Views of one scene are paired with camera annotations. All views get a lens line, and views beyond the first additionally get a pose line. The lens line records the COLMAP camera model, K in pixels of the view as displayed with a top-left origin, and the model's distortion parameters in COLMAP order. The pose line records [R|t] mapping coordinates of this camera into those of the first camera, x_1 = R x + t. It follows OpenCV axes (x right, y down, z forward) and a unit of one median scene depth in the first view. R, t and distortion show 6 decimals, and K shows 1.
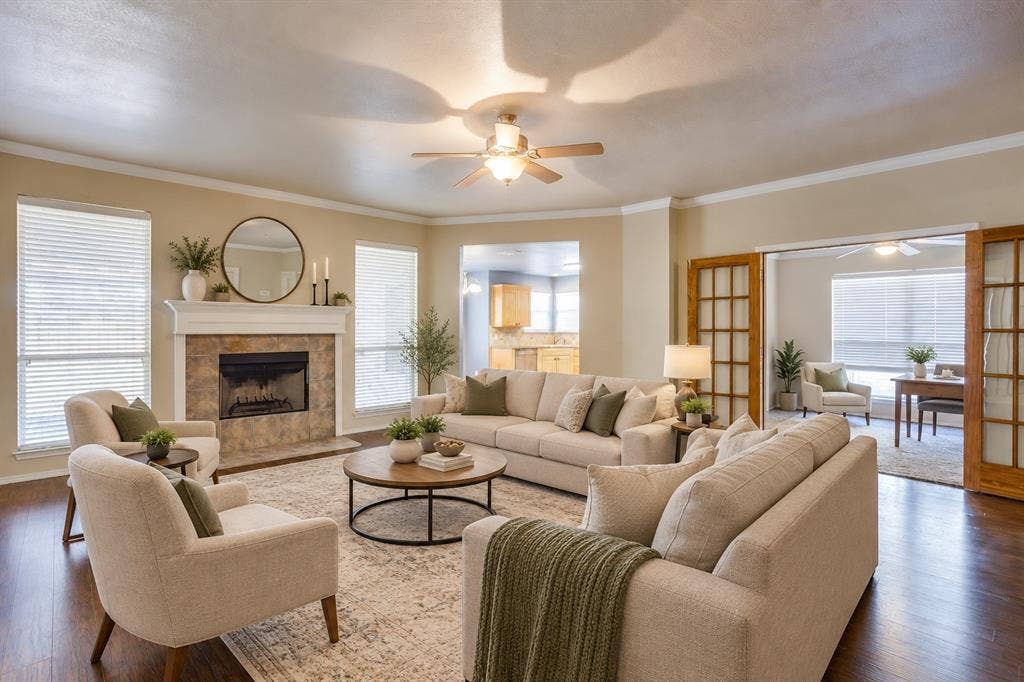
lens RADIAL K [[505.7, 0, 507.3], [0, 505.7, 344.8], [0, 0, 1]] dist [-0.035175, 0.015346]
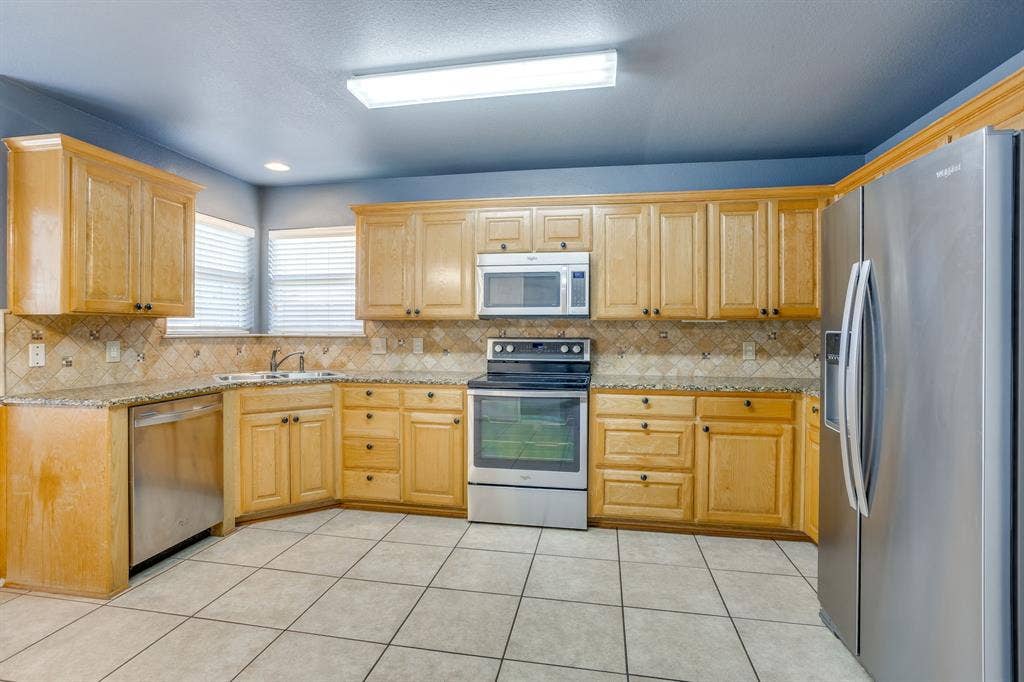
lens RADIAL K [[505.7, 0, 499.5], [0, 505.7, 332.0], [0, 0, 1]] dist [-0.035175, 0.015346]
pose [[0.811668, 0.003116, 0.584111, 0.020199], [0.013400, 0.999623, -0.023952, -0.017696], [-0.583966, 0.027268, 0.811320, 0.652635]]
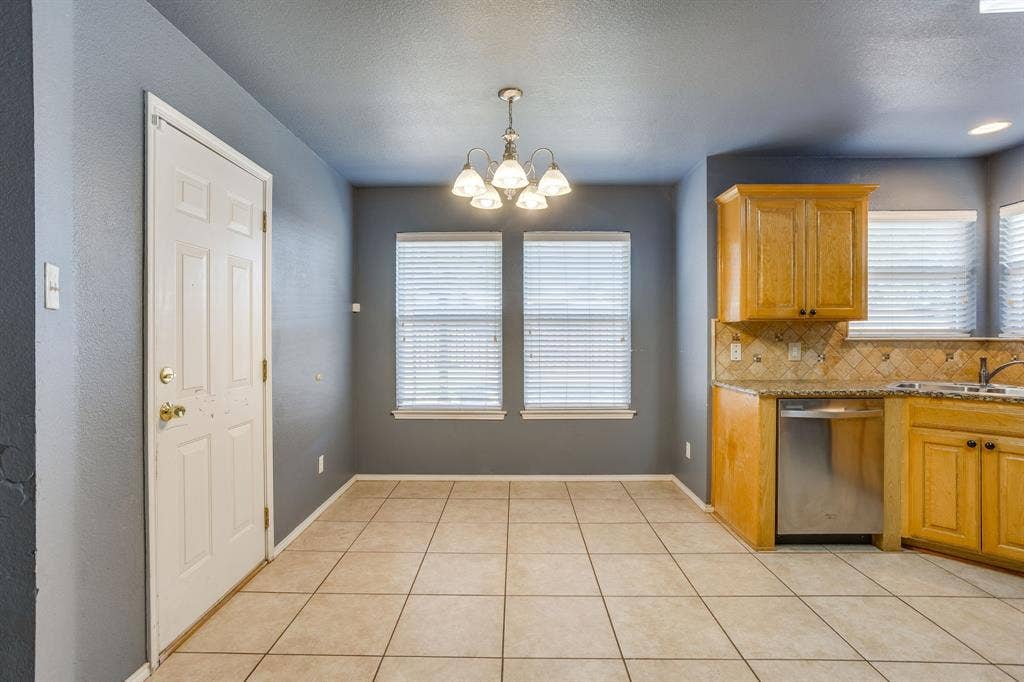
lens RADIAL K [[505.7, 0, 503.6], [0, 505.7, 331.8], [0, 0, 1]] dist [-0.035175, 0.015346]
pose [[0.714819, 0.001719, -0.699307, 0.099345], [-0.022348, 0.999542, -0.020386, -0.018304], [0.698952, 0.030201, 0.714531, 0.639987]]
